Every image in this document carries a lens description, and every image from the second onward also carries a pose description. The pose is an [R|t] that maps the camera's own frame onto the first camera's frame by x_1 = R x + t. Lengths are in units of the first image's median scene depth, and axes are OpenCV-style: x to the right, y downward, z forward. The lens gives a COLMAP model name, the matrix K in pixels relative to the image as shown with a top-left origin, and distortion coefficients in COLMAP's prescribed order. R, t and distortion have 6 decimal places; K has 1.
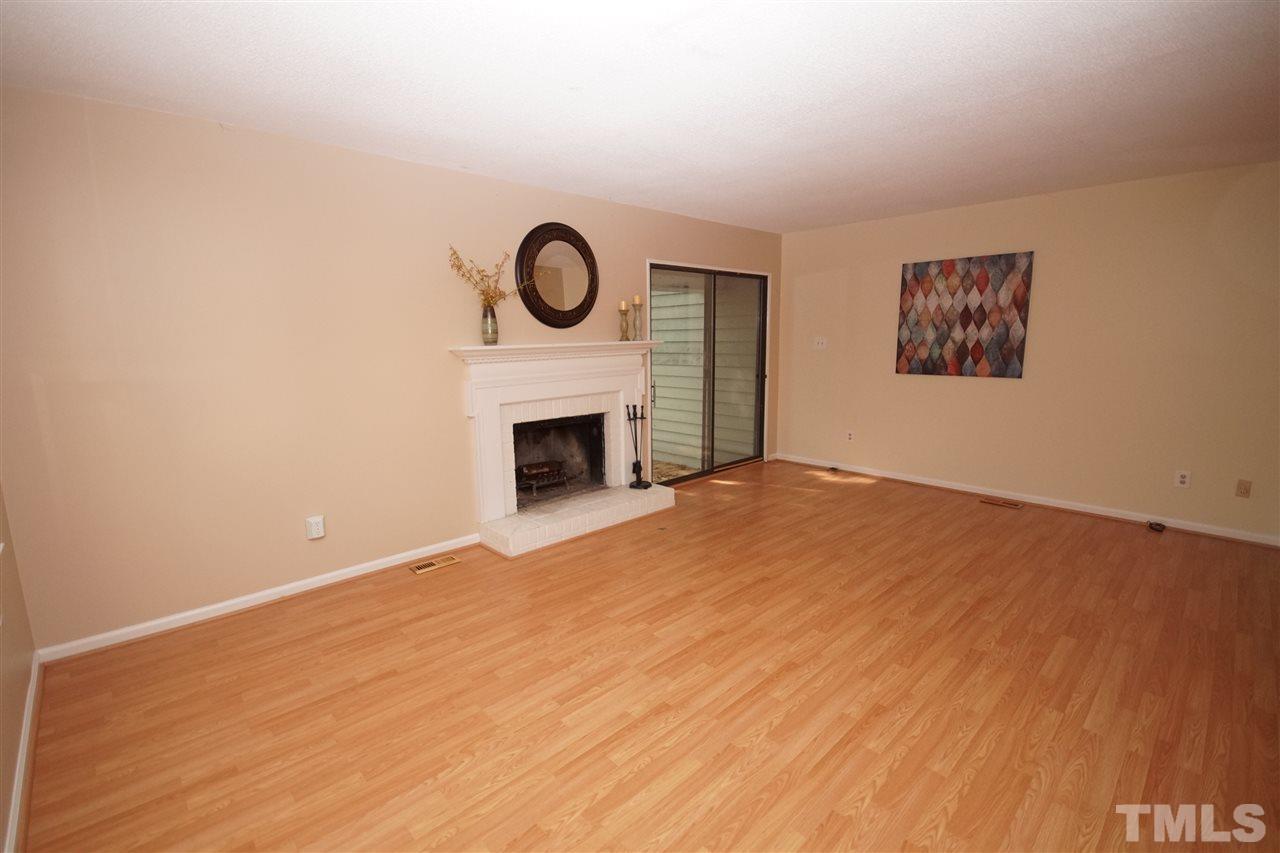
lens RADIAL K [[567.1, 0, 629.8], [0, 567.1, 430.0], [0, 0, 1]] dist [-0.001708, -0.001254]
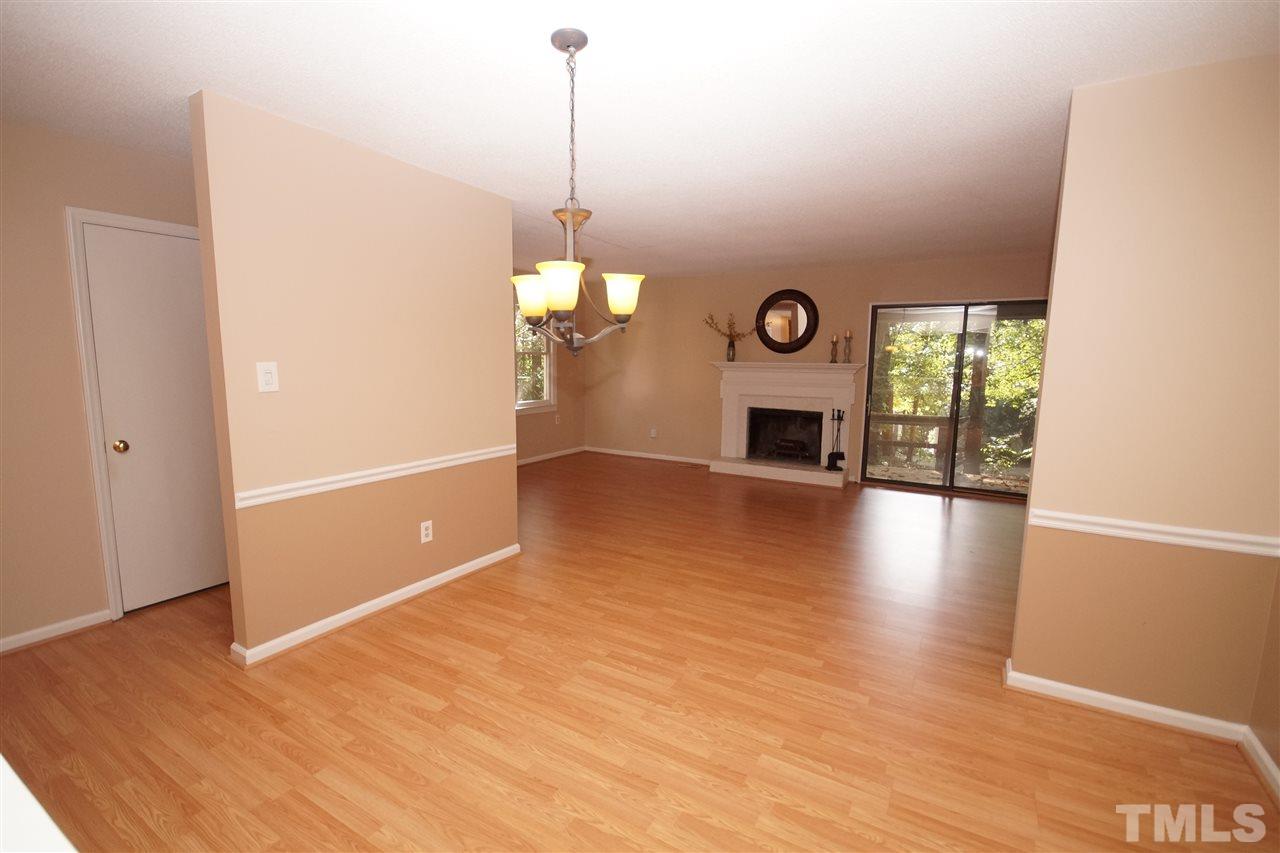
lens RADIAL K [[567.1, 0, 629.8], [0, 567.1, 430.0], [0, 0, 1]] dist [-0.001708, -0.001254]
pose [[0.277356, 0.137844, -0.950827, 1.215748], [-0.178767, 0.979776, 0.089895, -0.029513], [0.943989, 0.145043, 0.296389, 0.127576]]
